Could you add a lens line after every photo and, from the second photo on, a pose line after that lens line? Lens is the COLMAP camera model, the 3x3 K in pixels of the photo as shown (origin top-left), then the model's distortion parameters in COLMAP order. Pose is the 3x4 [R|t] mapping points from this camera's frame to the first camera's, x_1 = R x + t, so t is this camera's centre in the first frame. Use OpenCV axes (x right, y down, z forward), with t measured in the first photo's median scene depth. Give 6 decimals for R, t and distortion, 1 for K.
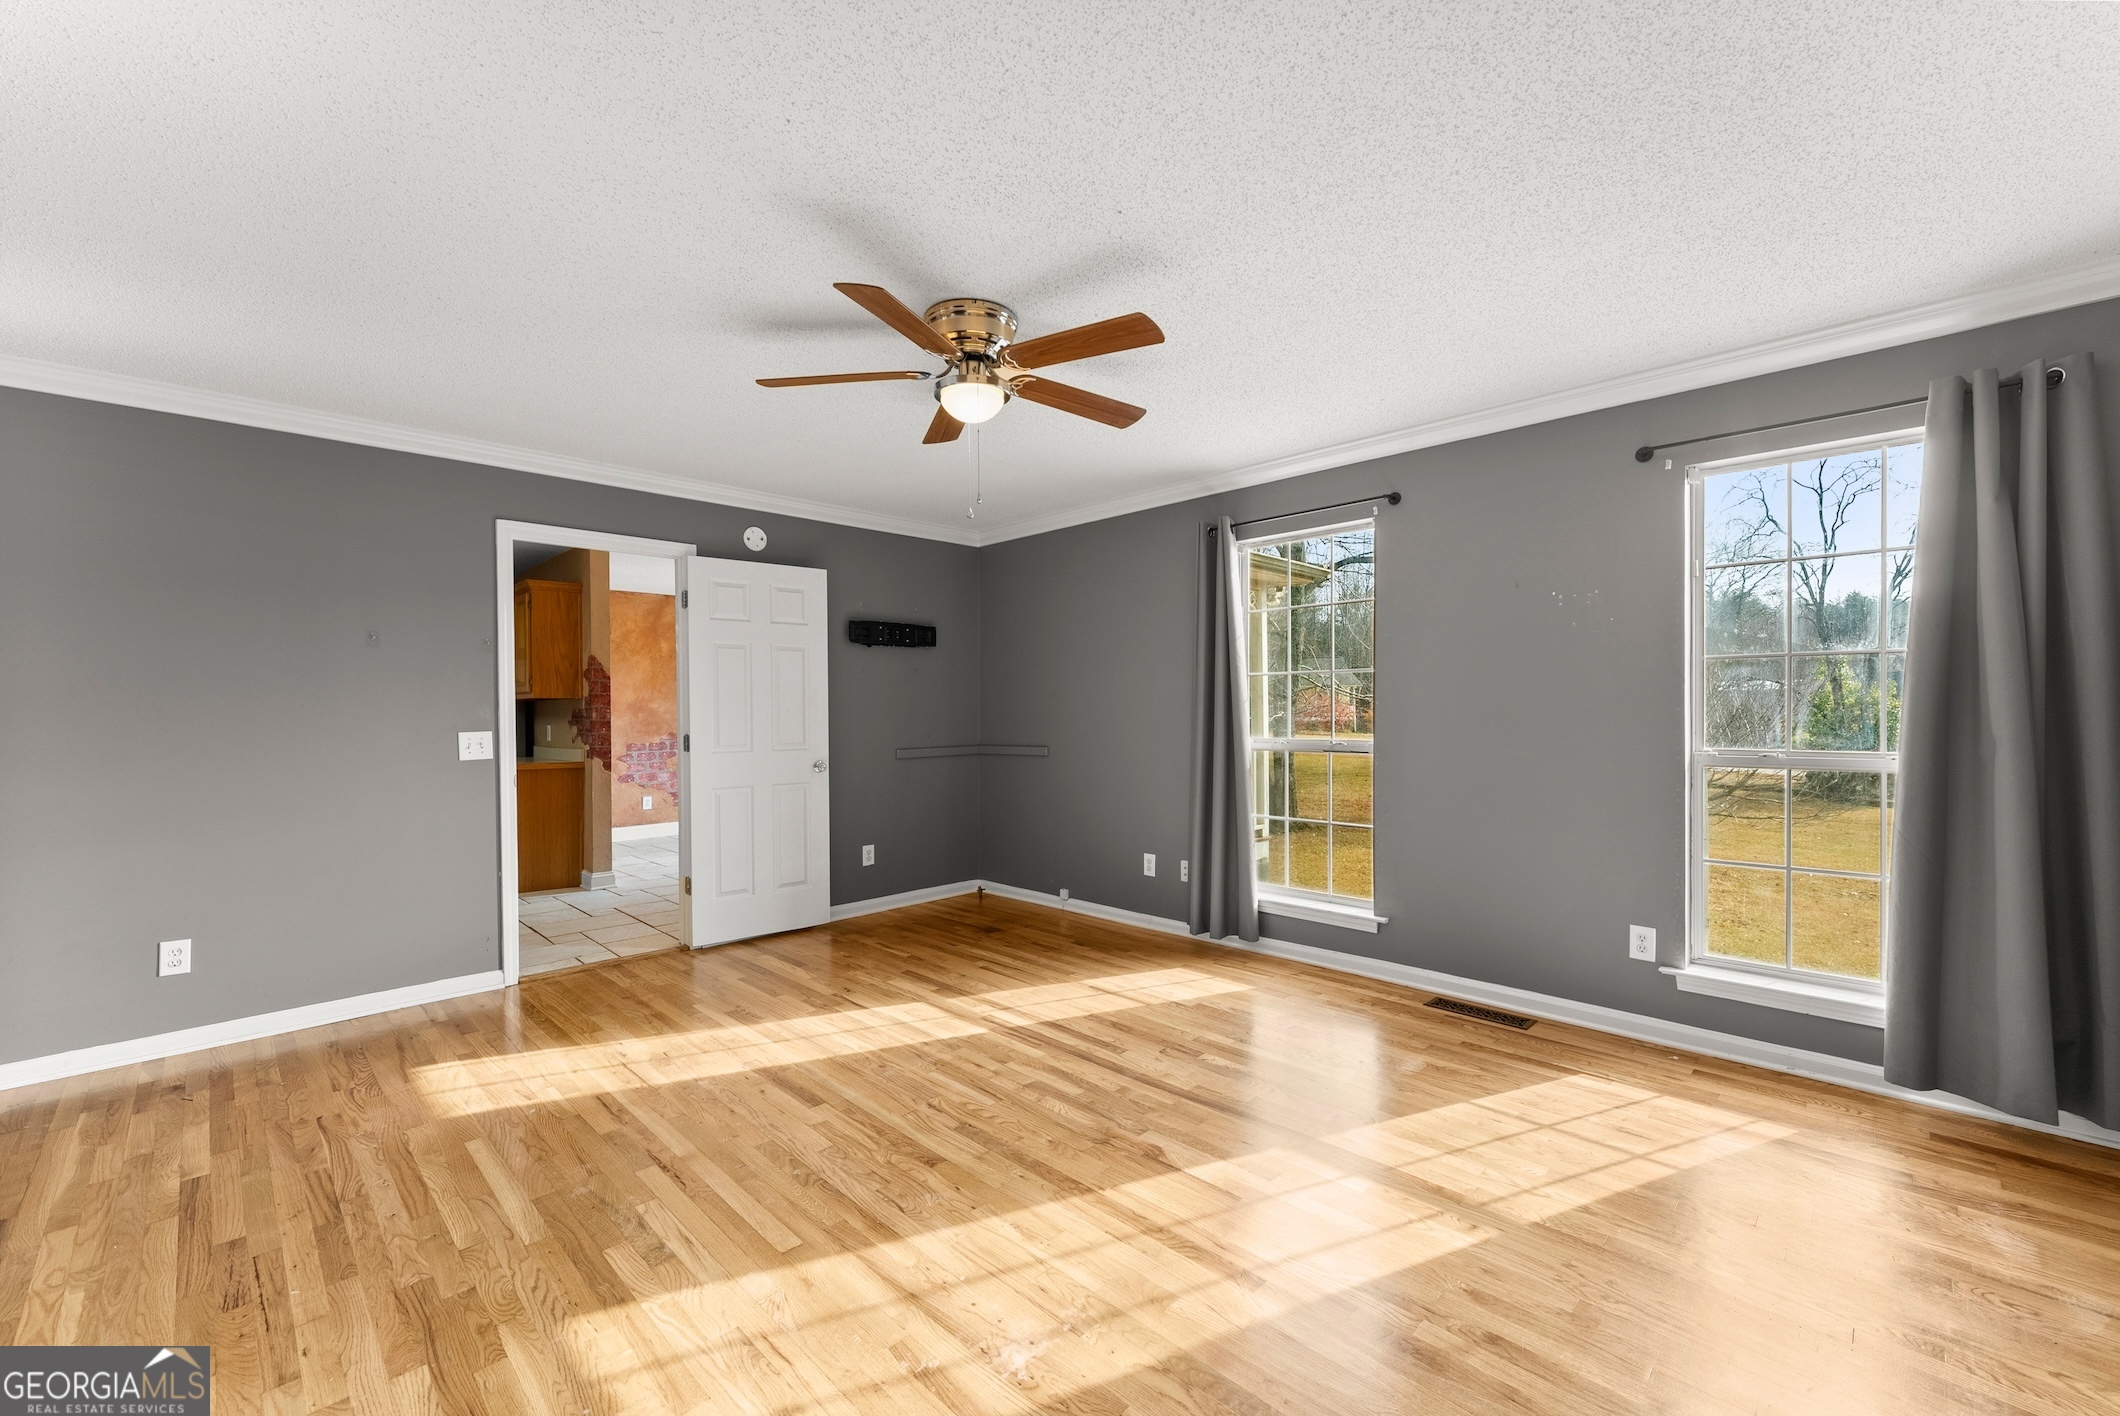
lens RADIAL K [[850.7, 0, 1064.6], [0, 850.7, 718.9], [0, 0, 1]] dist [0.001068, -0.000538]
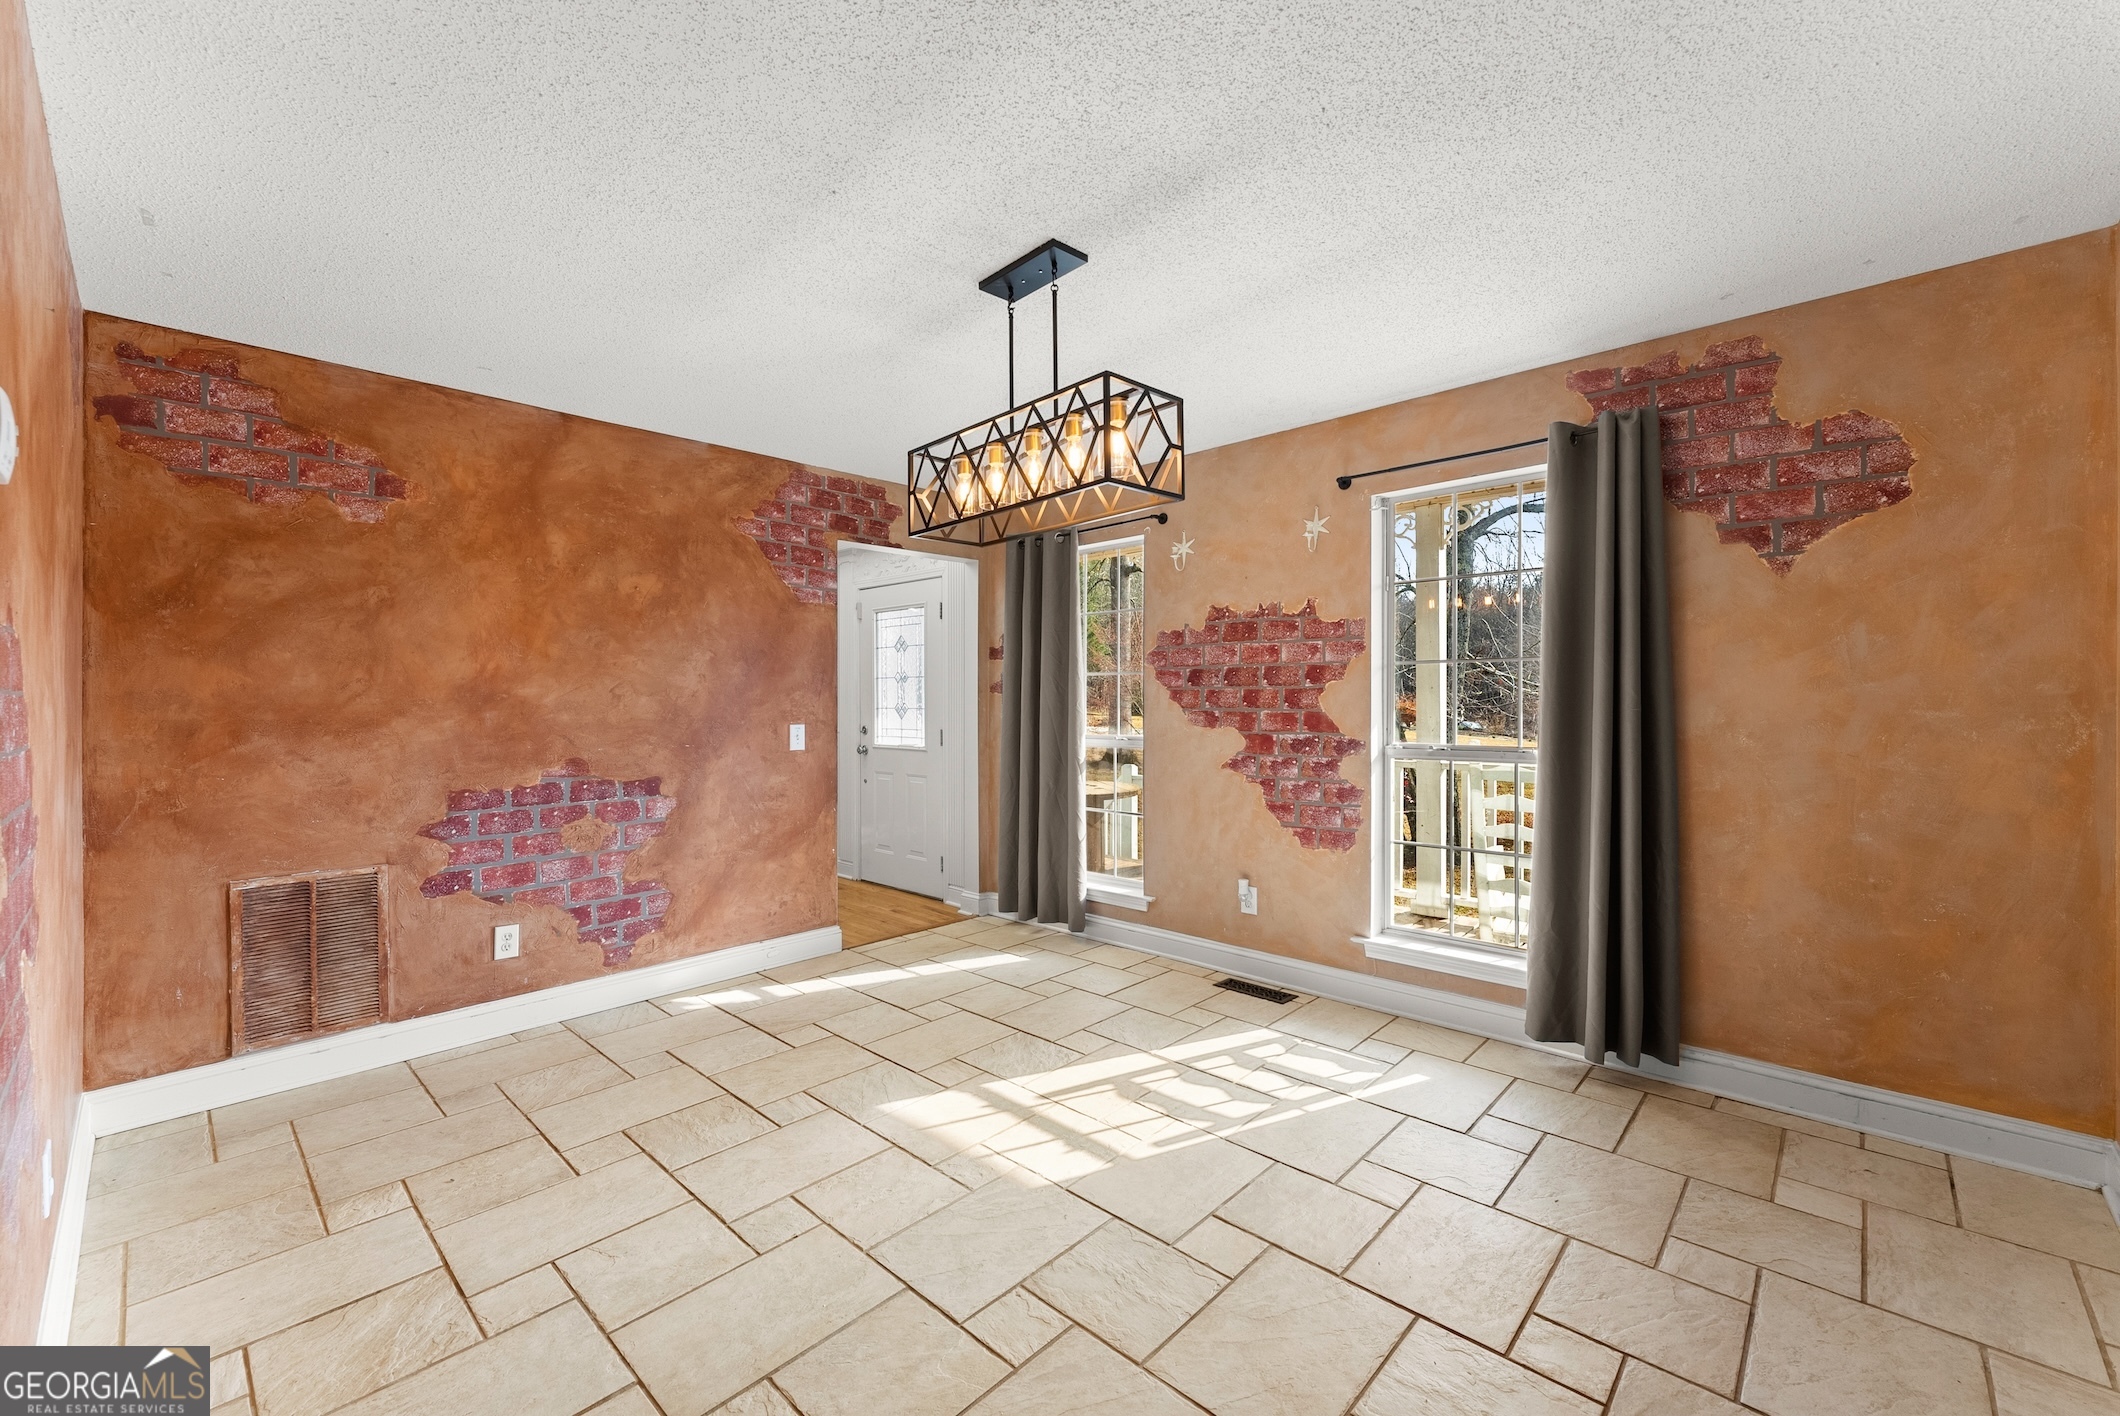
lens RADIAL K [[850.7, 0, 1055.8], [0, 850.7, 692.3], [0, 0, 1]] dist [0.001068, -0.000538]
pose [[0.961685, -0.001232, 0.274155, -0.356176], [0.005305, 0.999886, -0.014118, -0.007975], [-0.274107, 0.015032, 0.961582, 0.556938]]
